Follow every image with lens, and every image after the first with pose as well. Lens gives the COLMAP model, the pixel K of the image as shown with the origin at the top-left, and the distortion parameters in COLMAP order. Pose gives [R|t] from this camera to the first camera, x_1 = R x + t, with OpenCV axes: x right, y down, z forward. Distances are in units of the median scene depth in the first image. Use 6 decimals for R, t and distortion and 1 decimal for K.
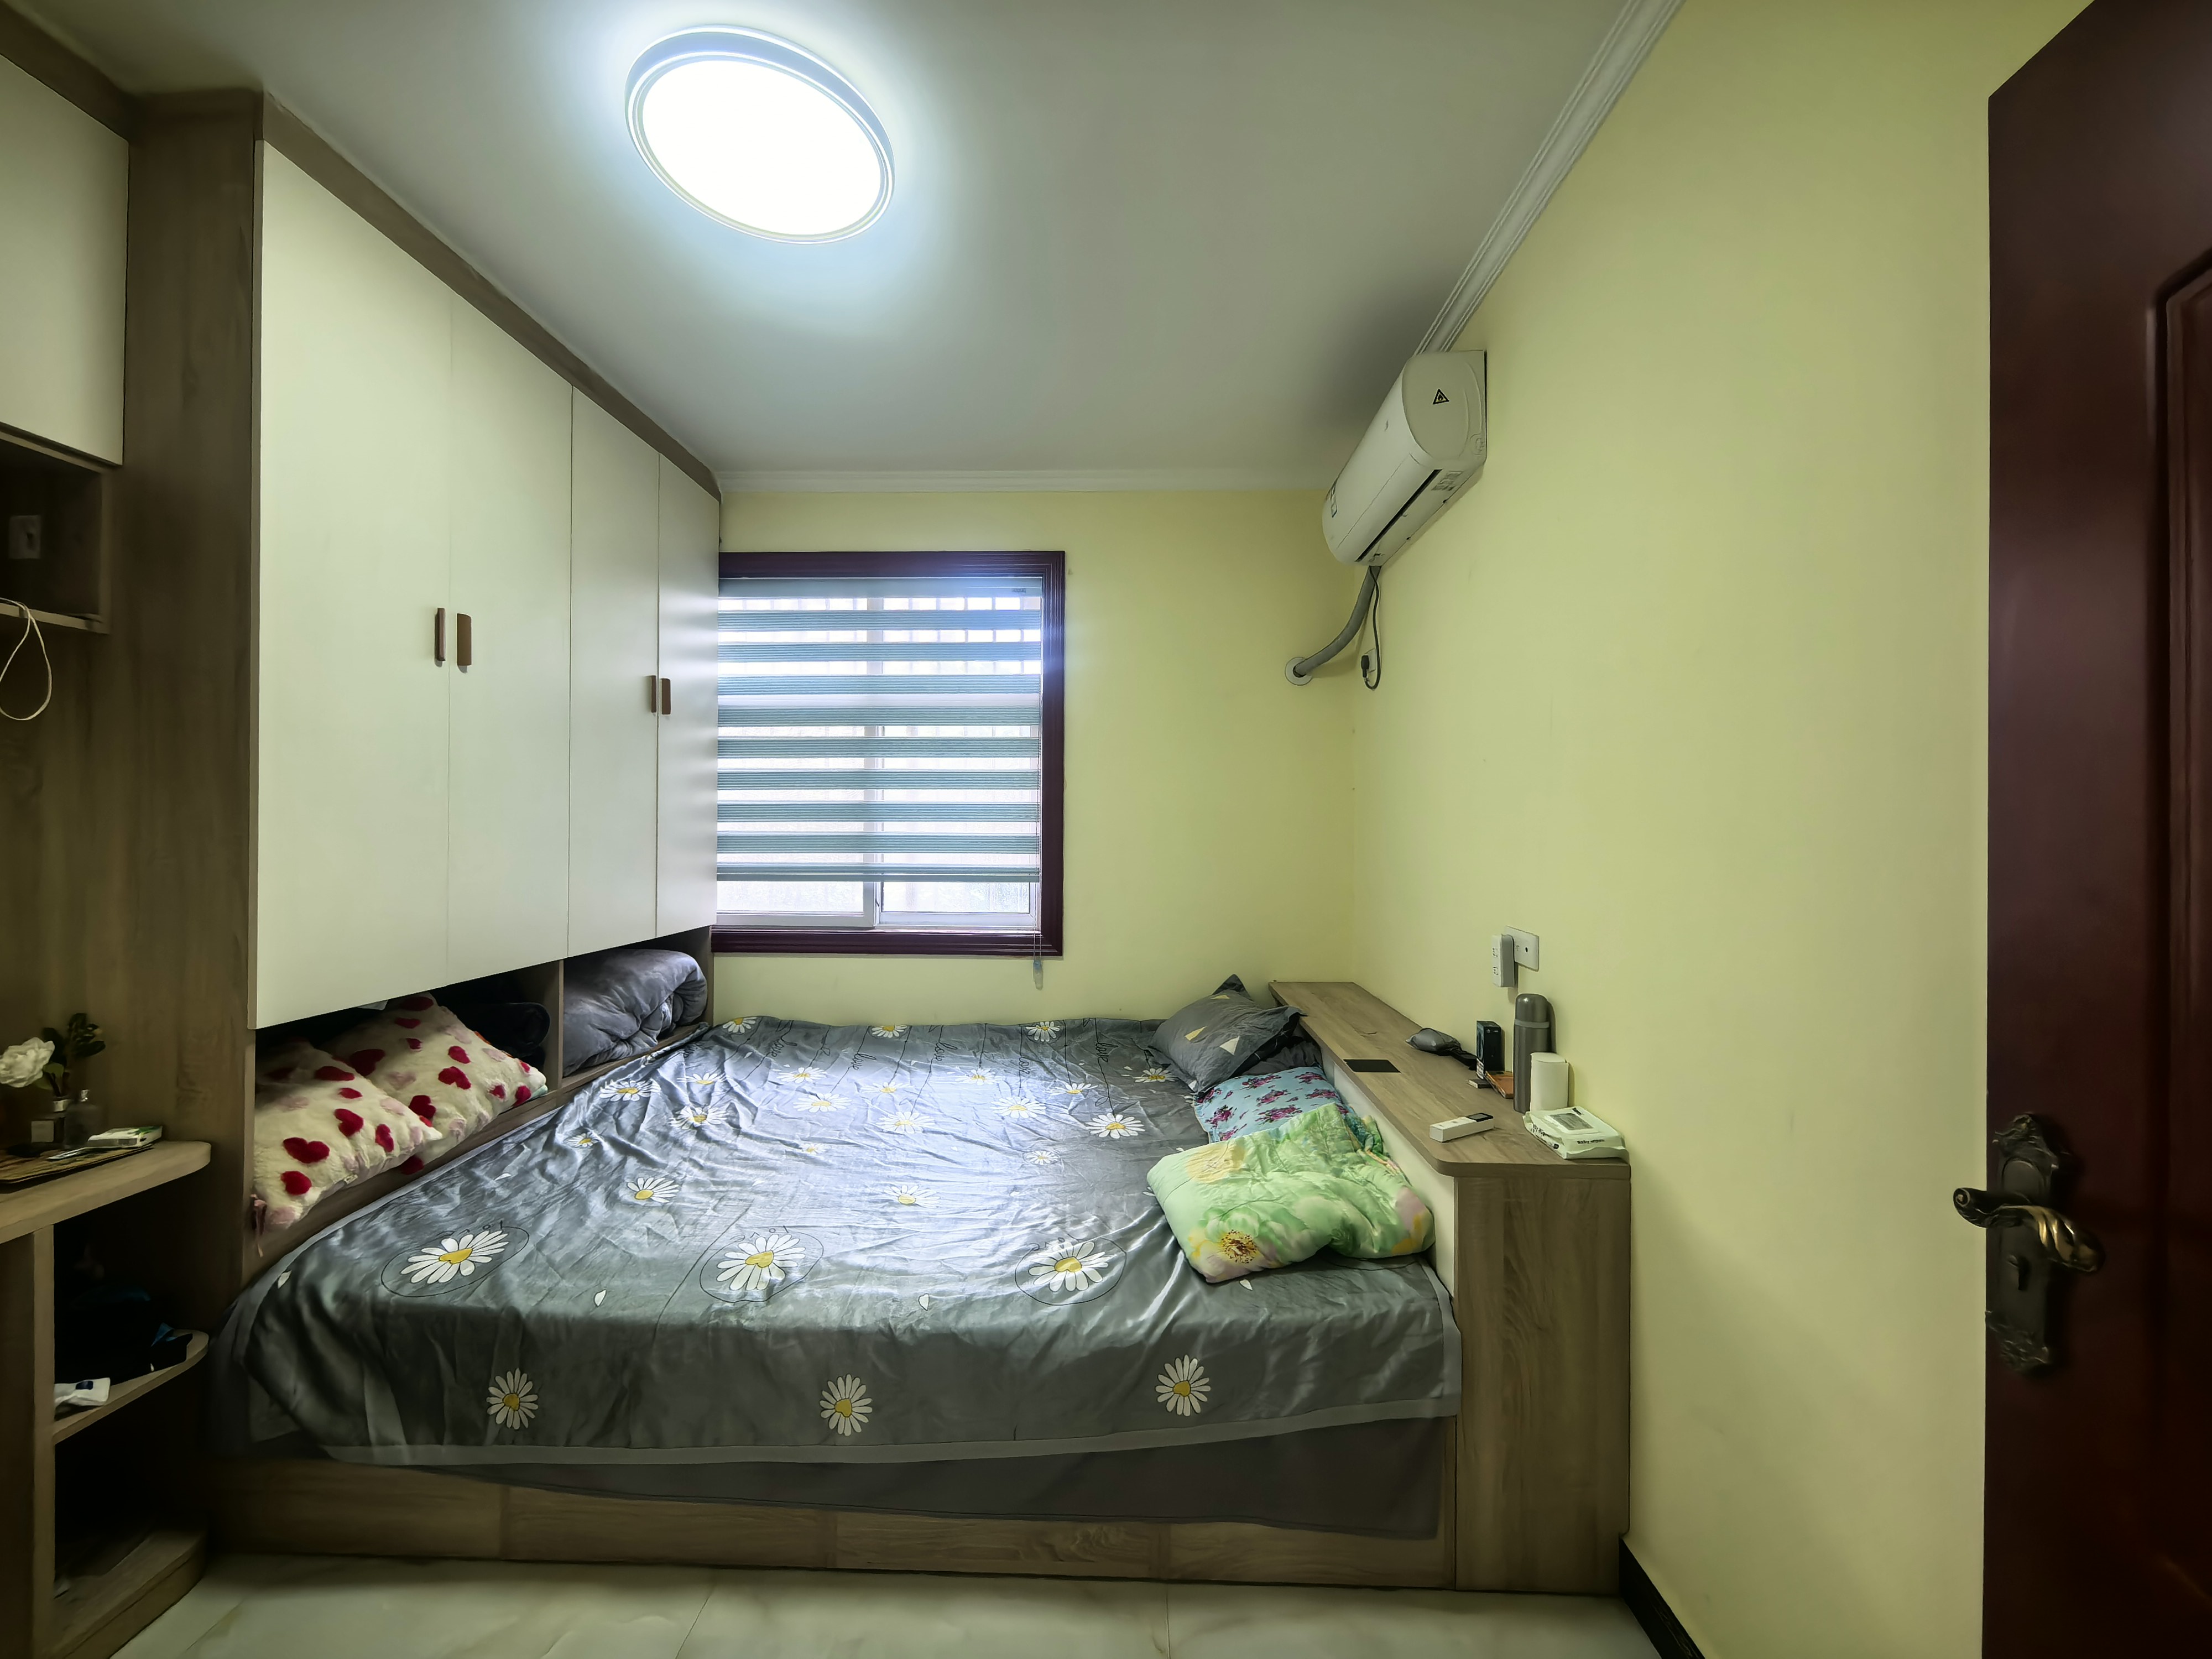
lens RADIAL K [[859.9, 0, 1106.0], [0, 859.9, 829.5], [0, 0, 1]] dist [0.002480, -0.000373]
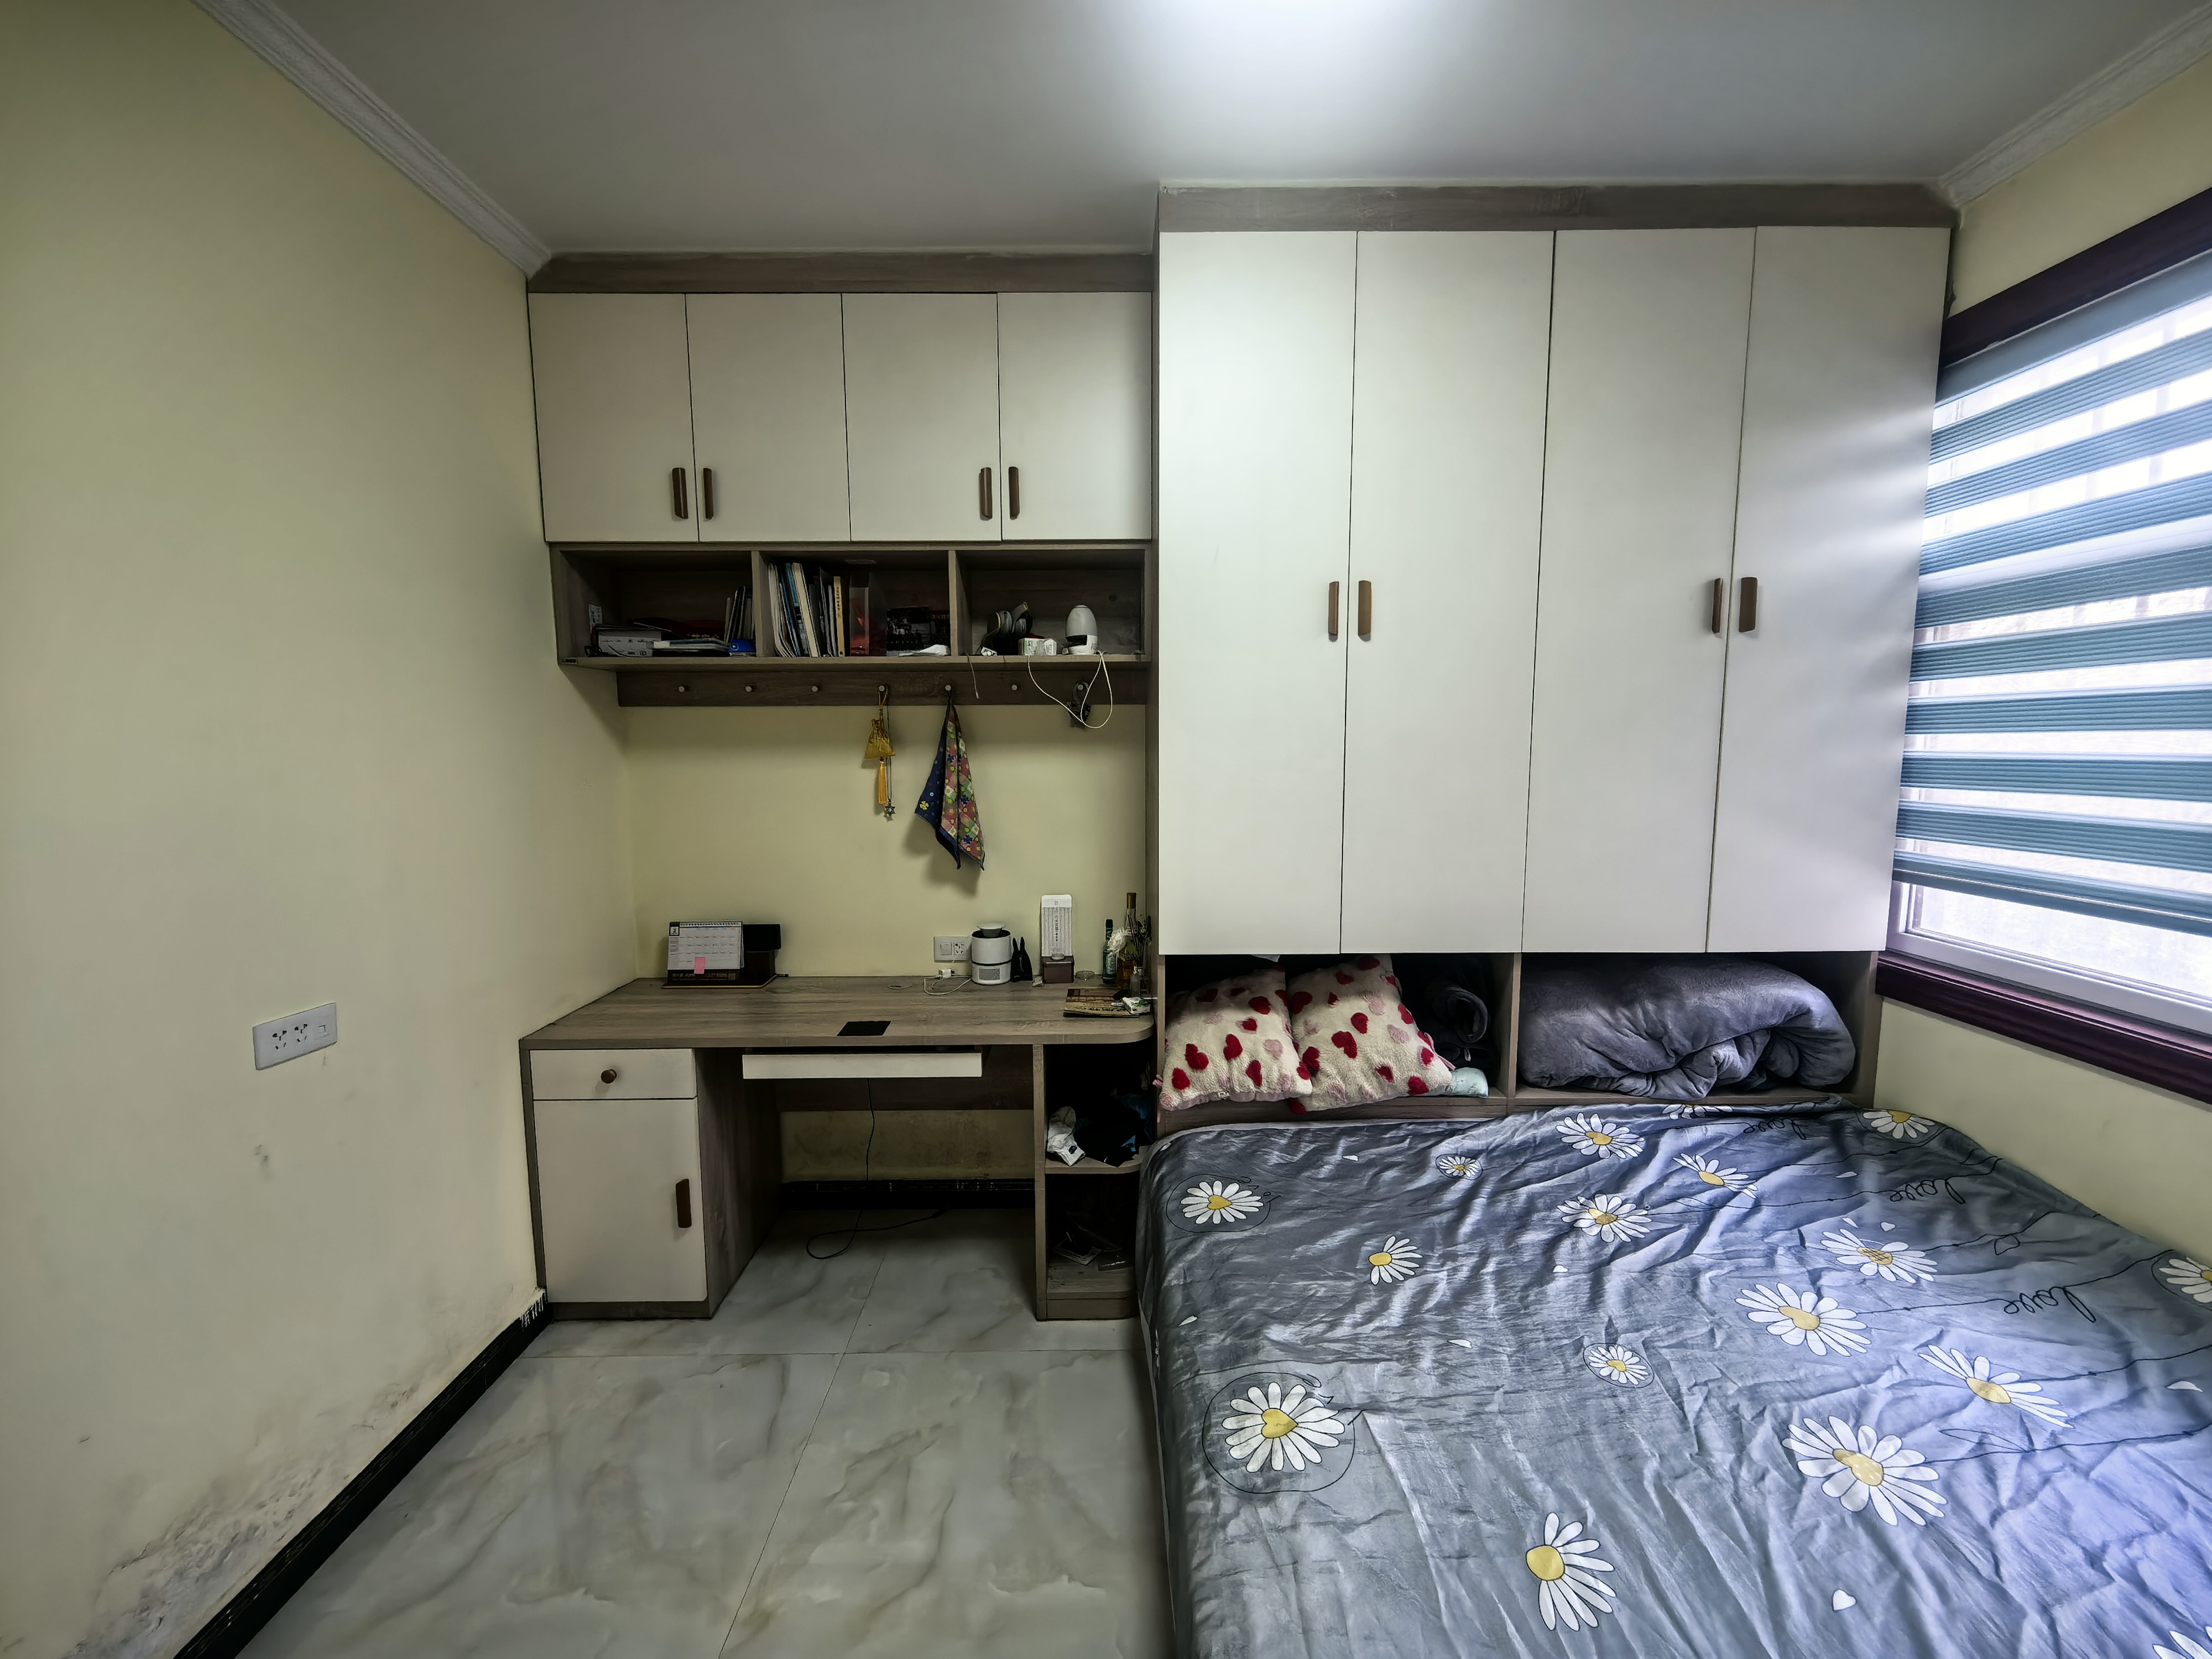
lens RADIAL K [[859.9, 0, 1106.0], [0, 859.9, 829.5], [0, 0, 1]] dist [0.002480, -0.000373]
pose [[0.033472, 0.100528, -0.994371, 0.221749], [0.003004, 0.994914, 0.100684, -0.067418], [0.999435, -0.006358, 0.033000, 0.658849]]
